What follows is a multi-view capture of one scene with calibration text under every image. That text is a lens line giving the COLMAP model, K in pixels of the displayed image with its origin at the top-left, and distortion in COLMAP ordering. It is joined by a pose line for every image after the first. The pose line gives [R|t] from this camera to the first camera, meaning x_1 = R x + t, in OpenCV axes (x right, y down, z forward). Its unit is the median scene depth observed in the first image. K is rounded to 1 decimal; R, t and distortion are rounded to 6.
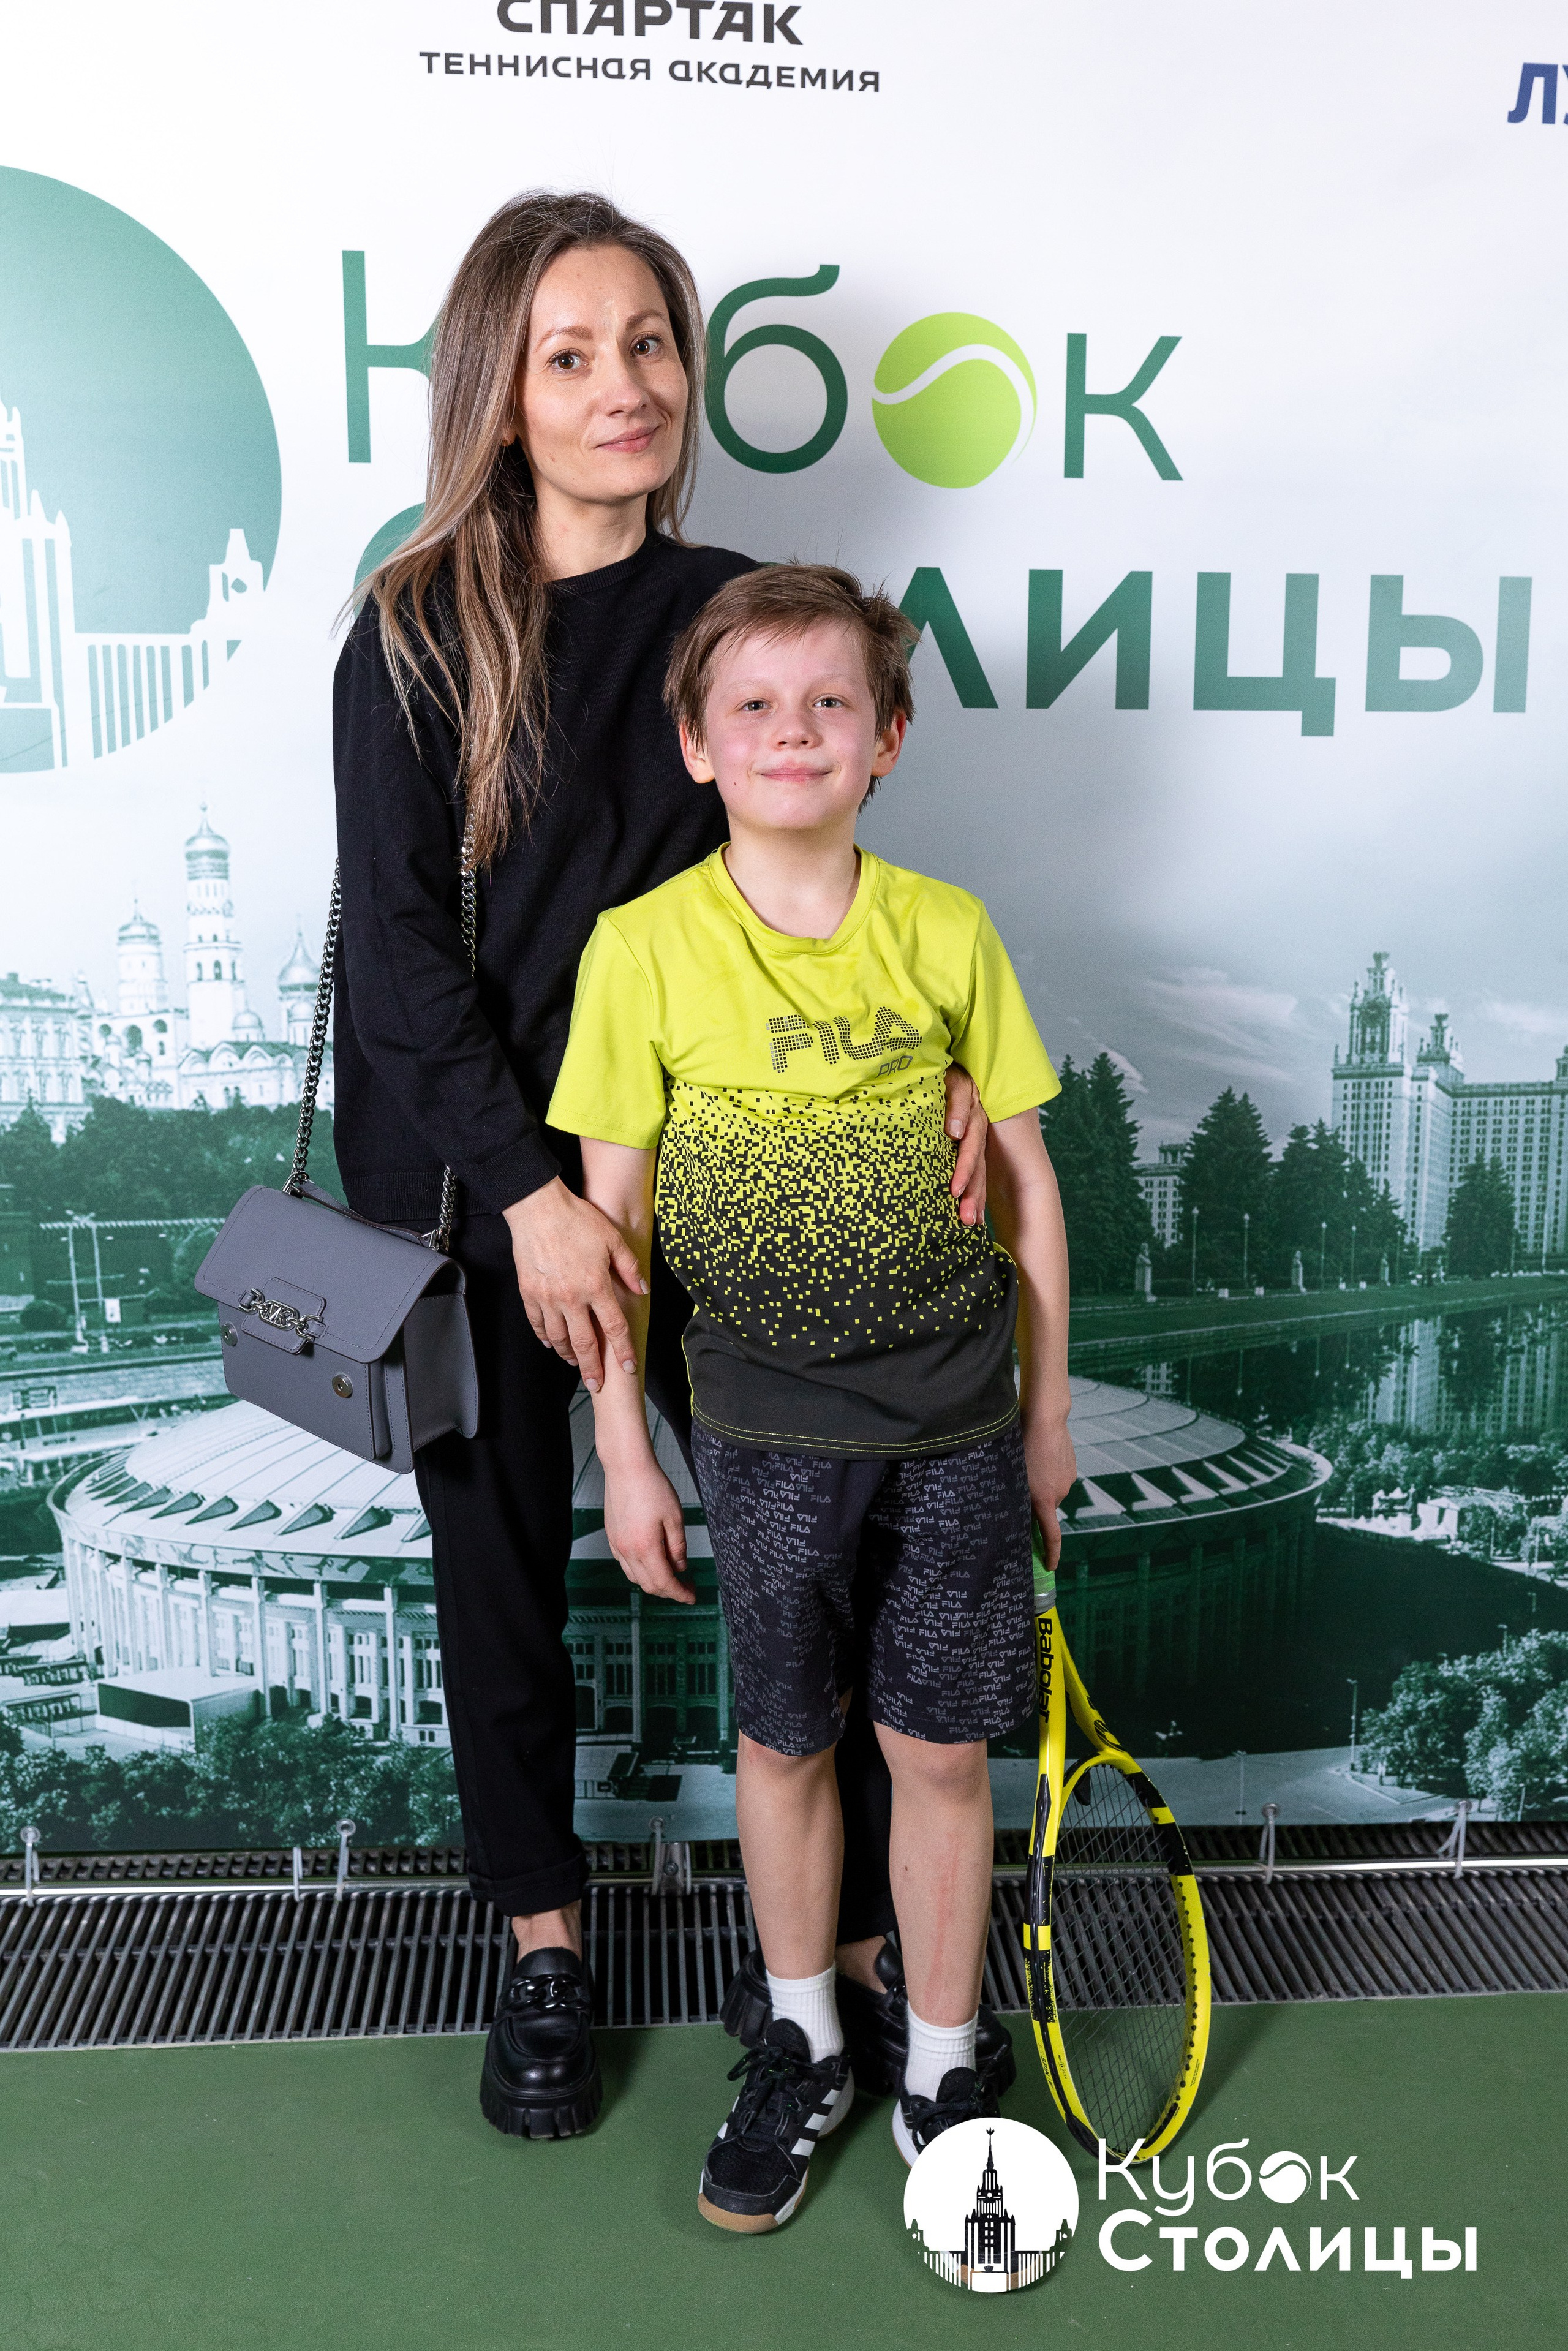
lens RADIAL K [[2263.6, 0, 779.7], [0, 2263.6, 1192.2], [0, 0, 1]] dist [0.004837, 0.000000]
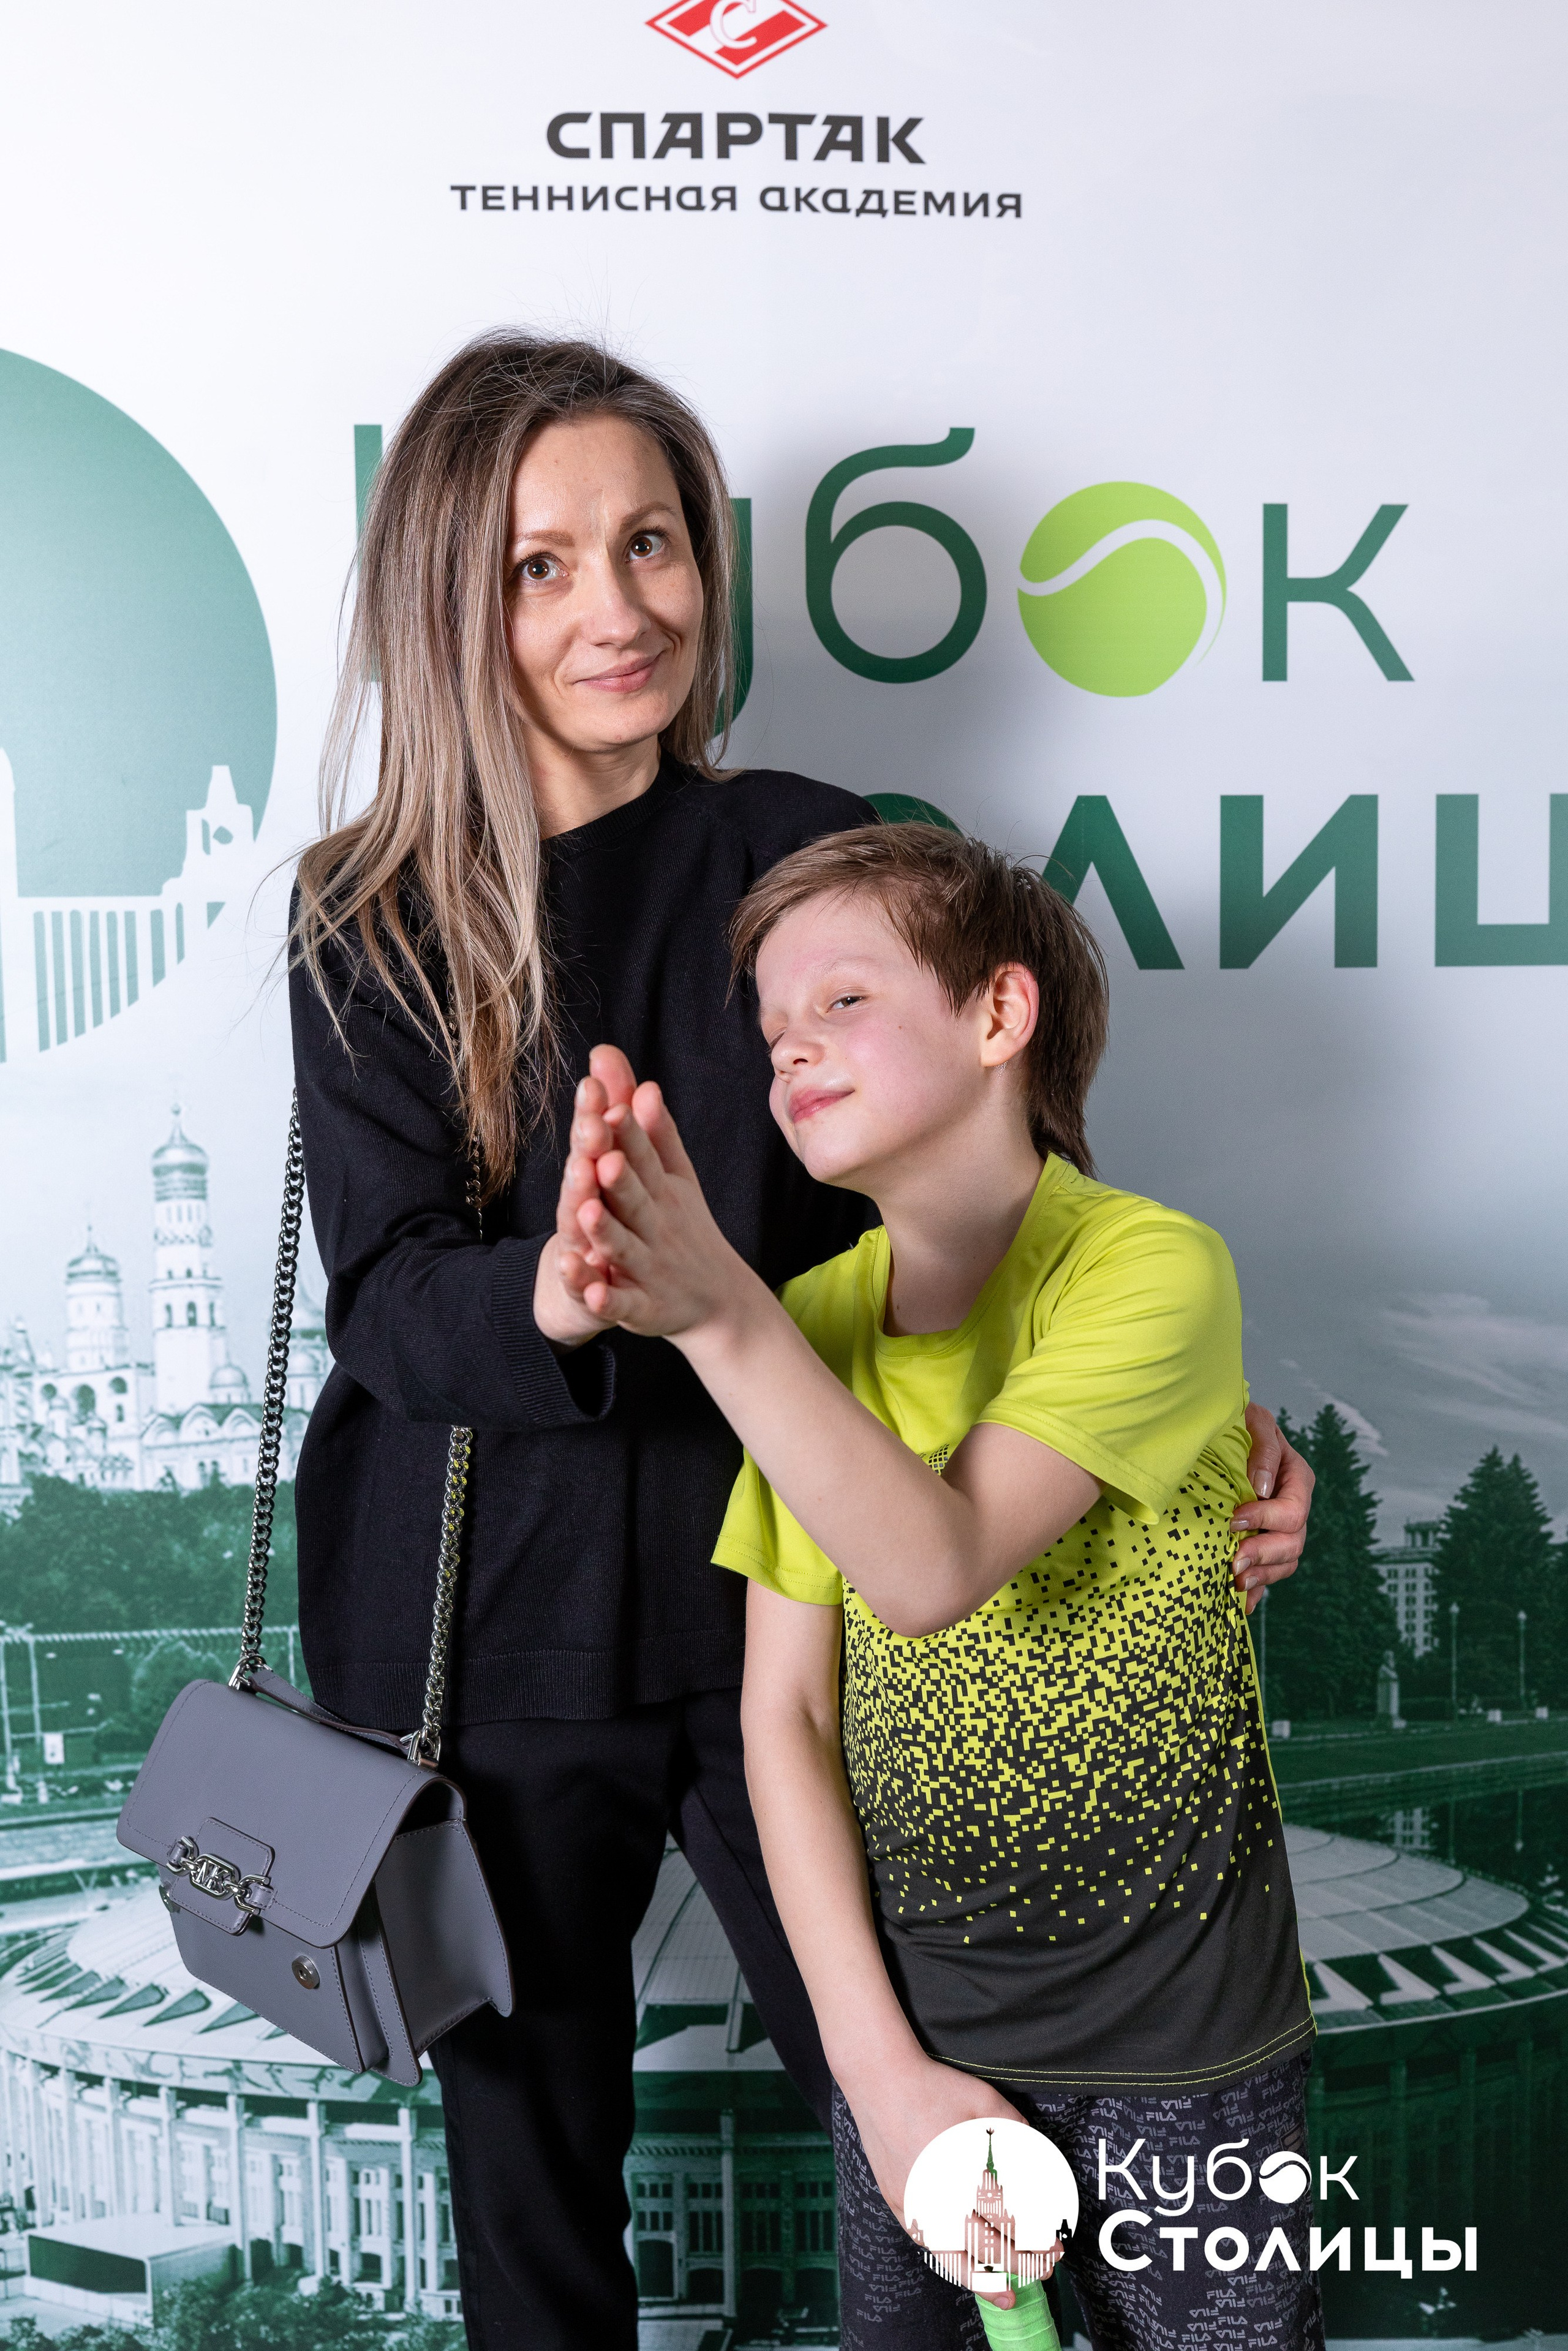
lens RADIAL K [[2252.0, 0, 764.2], [0, 2252.0, 1139.2], [0, 0, 1]] dist [0.006046, 0.000000]
pose [[0.998789, -0.011165, -0.047906, -0.011539], [0.006055, 0.994398, -0.105527, -0.072481], [0.048816, 0.105109, 0.993262, 0.221072]]
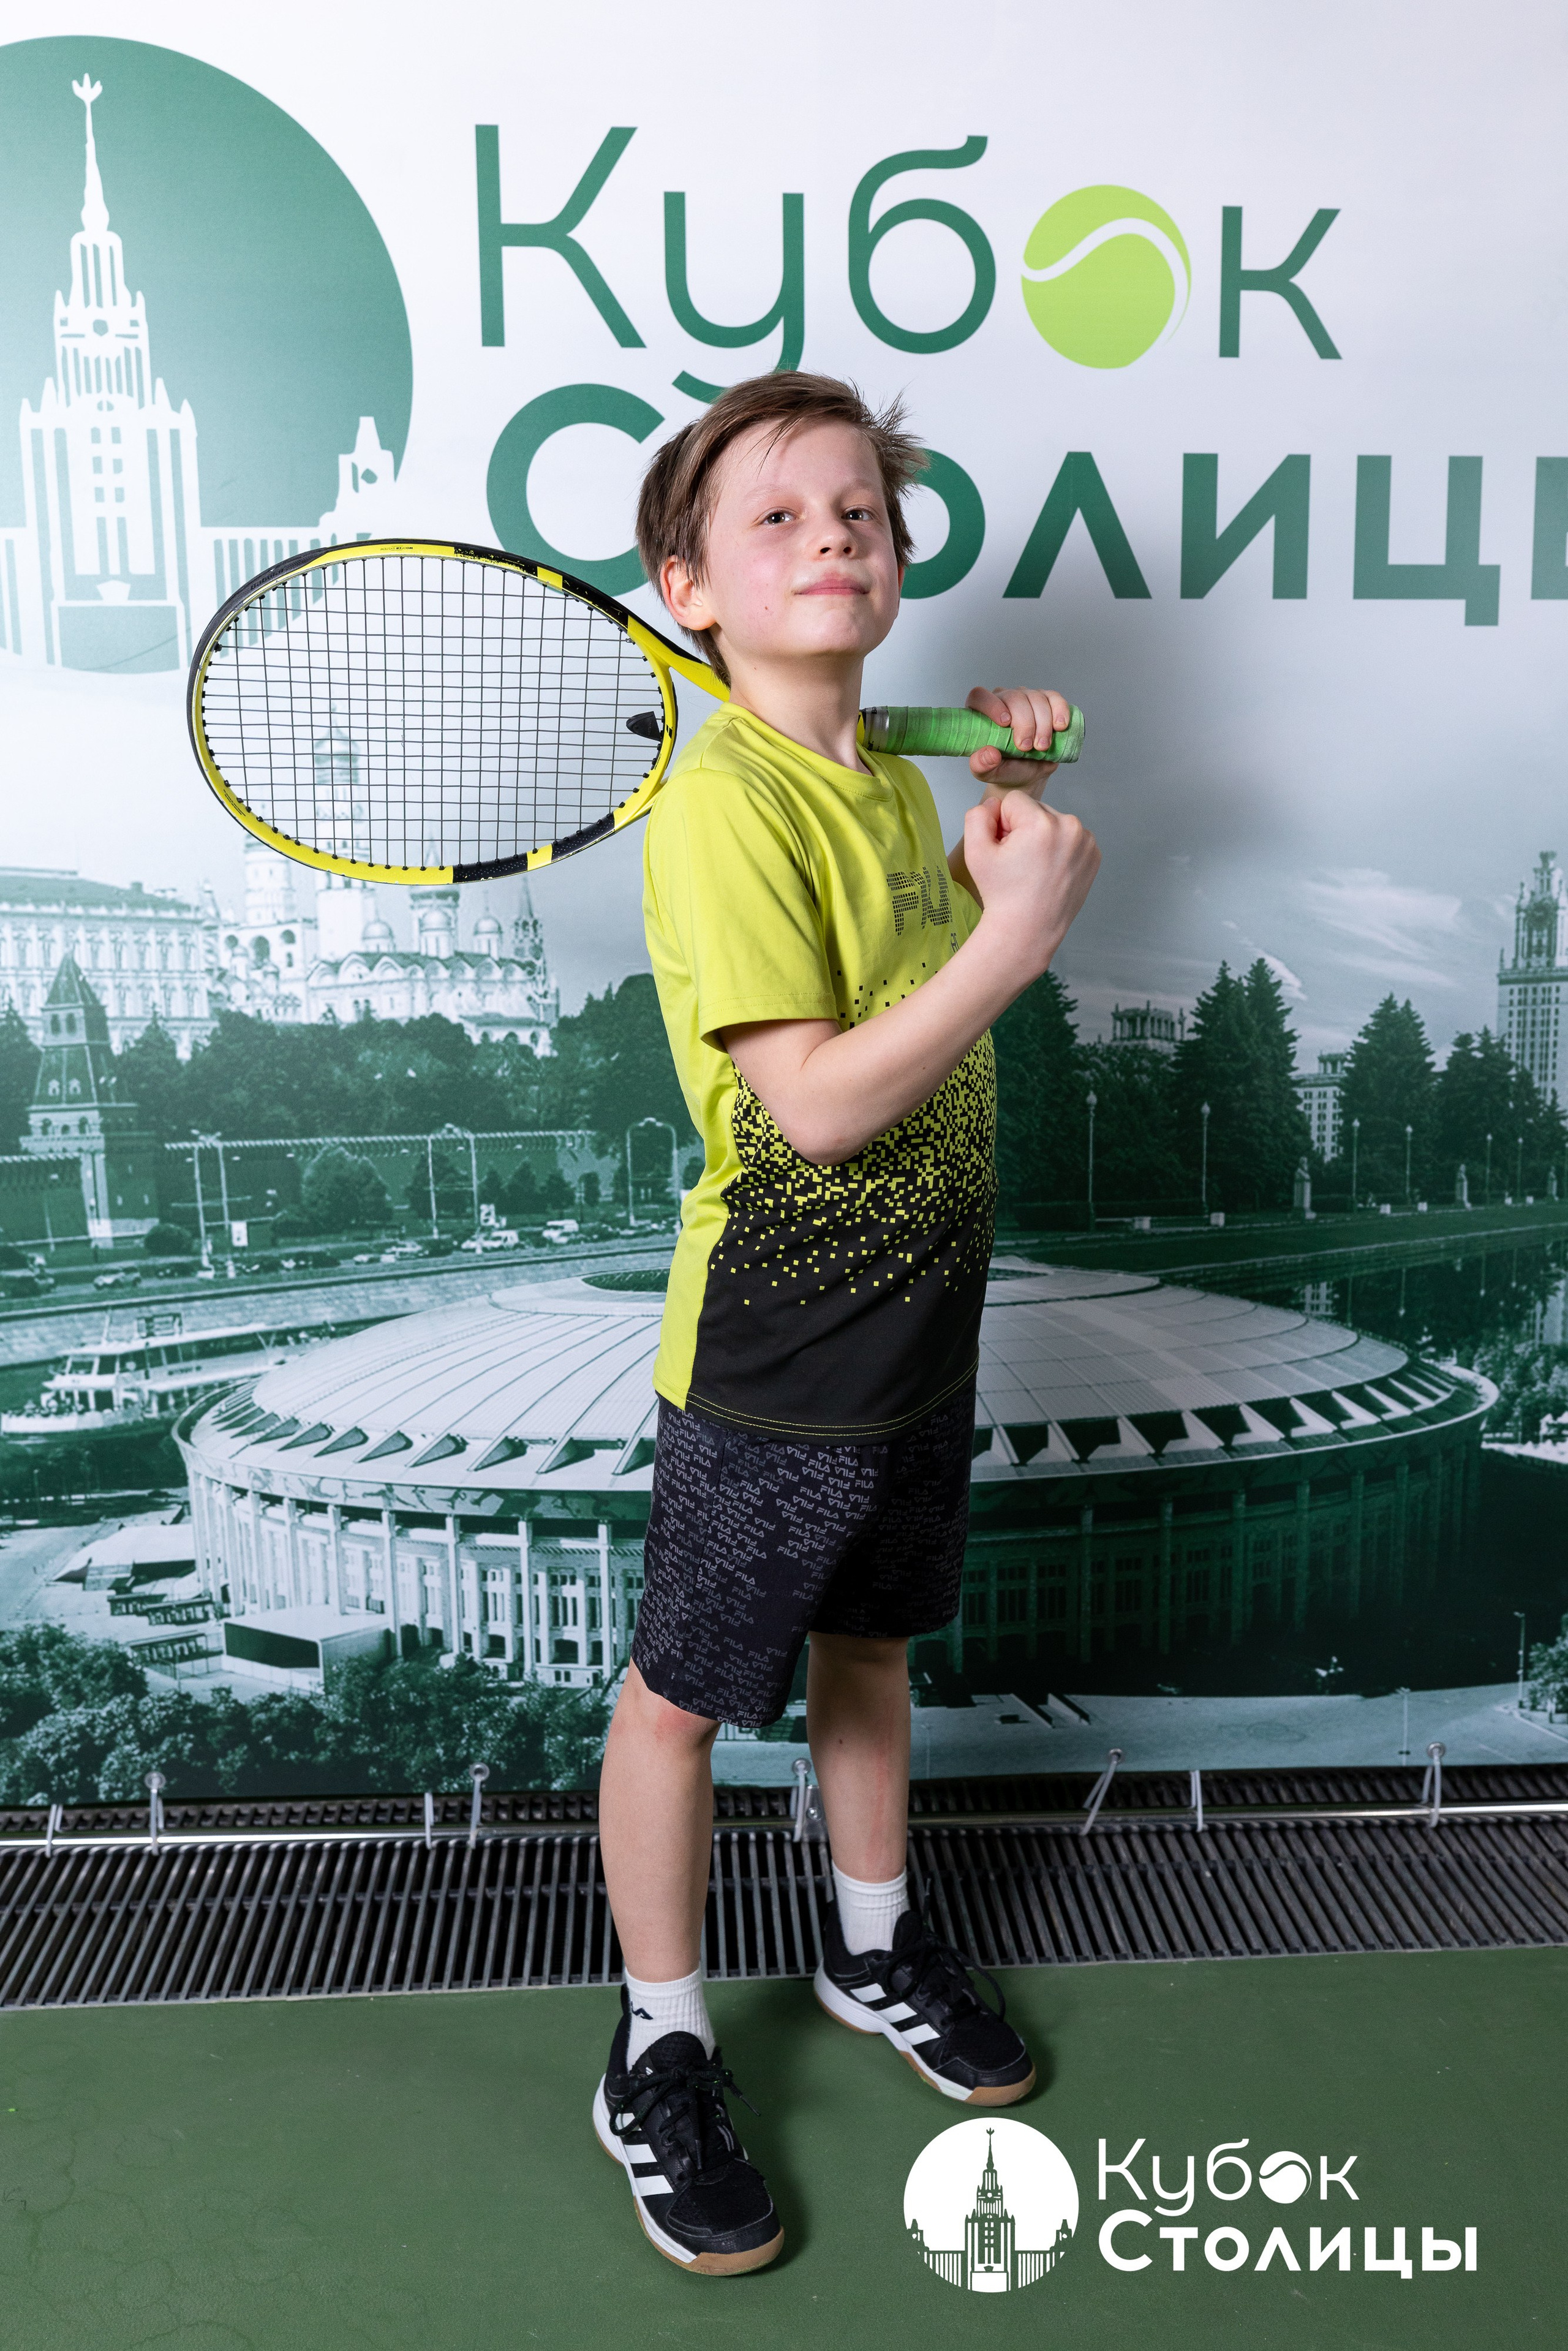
lens RADIAL K [[2102.5, 0, 775.7], [0, 2102.5, 1172.0], [0, 0, 1]] dist [0.000025, 0.007748]
pose [[0.999810, -0.009865, -0.016801, -0.049885], [0.009534, 0.999761, -0.019690, 0.045588], [0.016991, 0.019526, 0.999665, 0.104729]]
